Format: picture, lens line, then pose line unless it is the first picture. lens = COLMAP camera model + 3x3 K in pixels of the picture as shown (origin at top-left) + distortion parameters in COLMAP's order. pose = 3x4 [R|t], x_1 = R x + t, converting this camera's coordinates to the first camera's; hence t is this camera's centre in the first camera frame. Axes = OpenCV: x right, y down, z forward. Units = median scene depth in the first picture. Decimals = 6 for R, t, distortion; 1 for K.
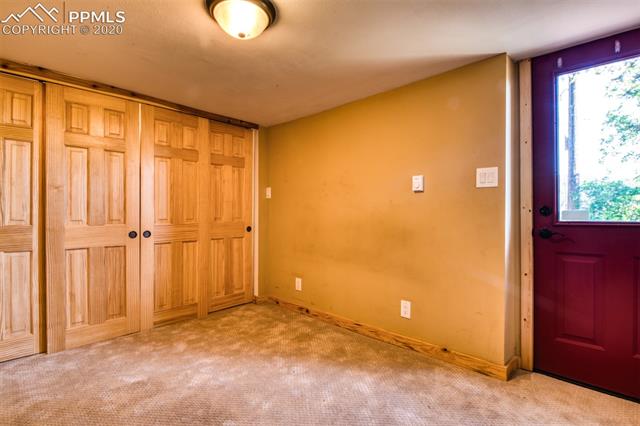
lens RADIAL K [[319.5, 0, 332.4], [0, 319.5, 213.7], [0, 0, 1]] dist [-0.000686, 0.000155]
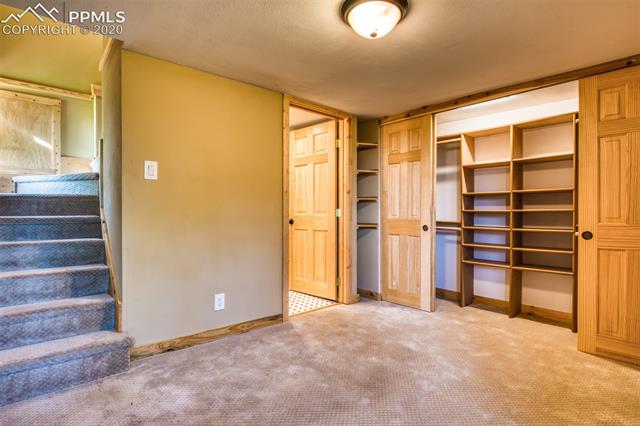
lens RADIAL K [[341.4, 0, 320.0], [0, 341.4, 213.0], [0, 0, 1]] dist [-0.002048, -0.001527]
pose [[-0.130356, 0.007534, -0.991439, 0.517140], [-0.002298, 0.999966, 0.007901, 0.000584], [0.991465, 0.003308, -0.130335, 0.598844]]
